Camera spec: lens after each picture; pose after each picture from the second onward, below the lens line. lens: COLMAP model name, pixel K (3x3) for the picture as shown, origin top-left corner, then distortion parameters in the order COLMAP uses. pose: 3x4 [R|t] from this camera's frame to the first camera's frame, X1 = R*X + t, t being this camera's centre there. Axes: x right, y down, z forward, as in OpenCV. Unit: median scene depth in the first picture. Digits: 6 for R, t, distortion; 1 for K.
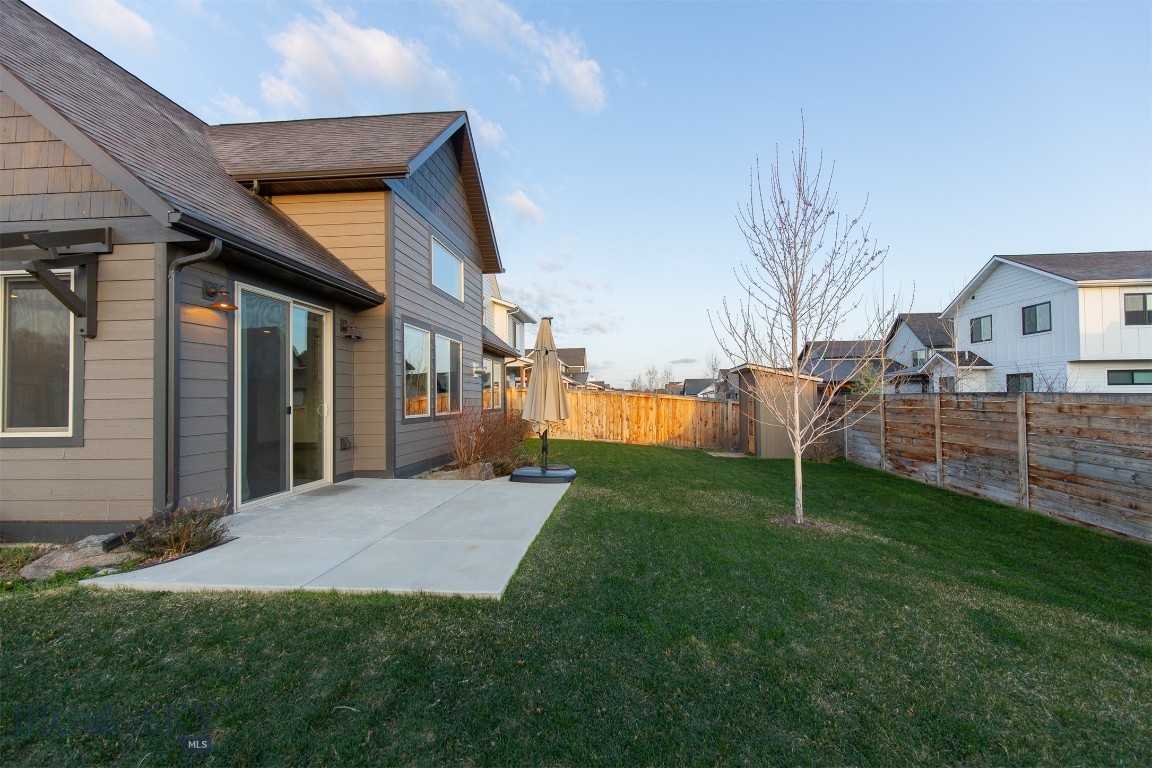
lens RADIAL K [[519.5, 0, 585.3], [0, 519.5, 386.2], [0, 0, 1]] dist [0.000642, -0.000231]
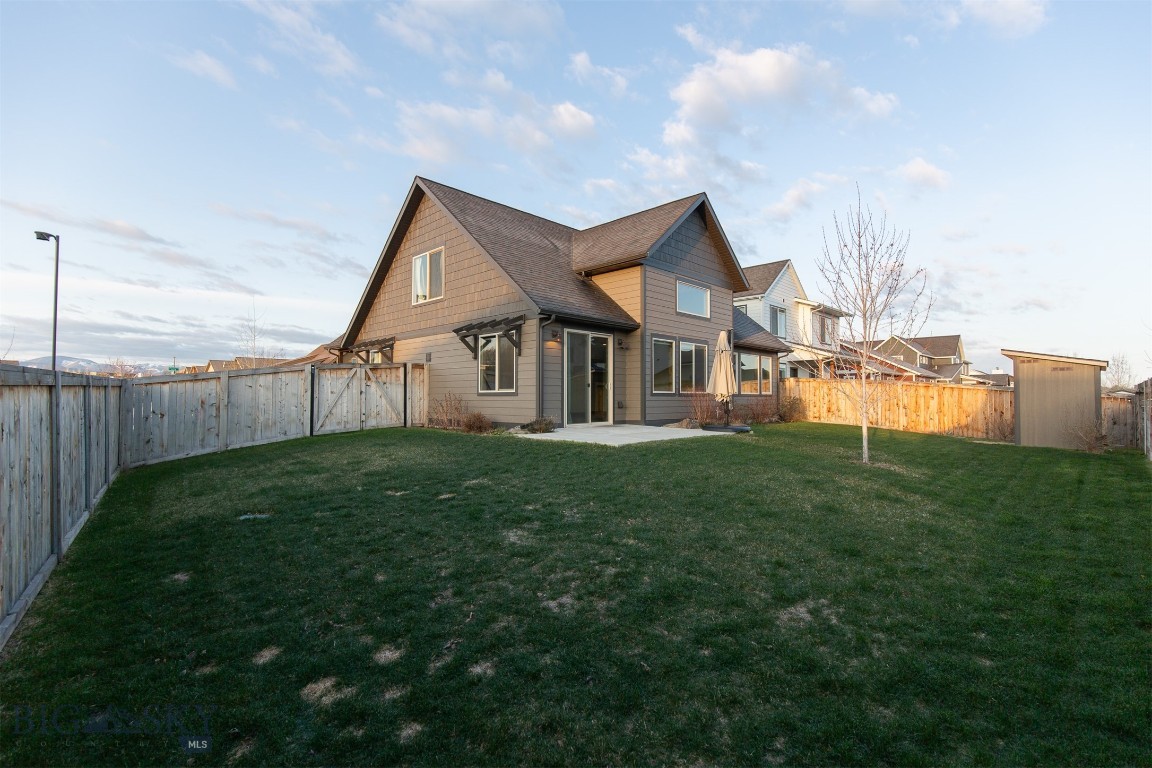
lens RADIAL K [[519.5, 0, 574.2], [0, 519.5, 390.5], [0, 0, 1]] dist [0.000642, -0.000231]
pose [[0.759906, 0.004769, -0.650015, 0.612480], [0.004524, 0.999910, 0.012624, 0.033077], [0.650017, -0.012534, 0.759816, -0.520865]]
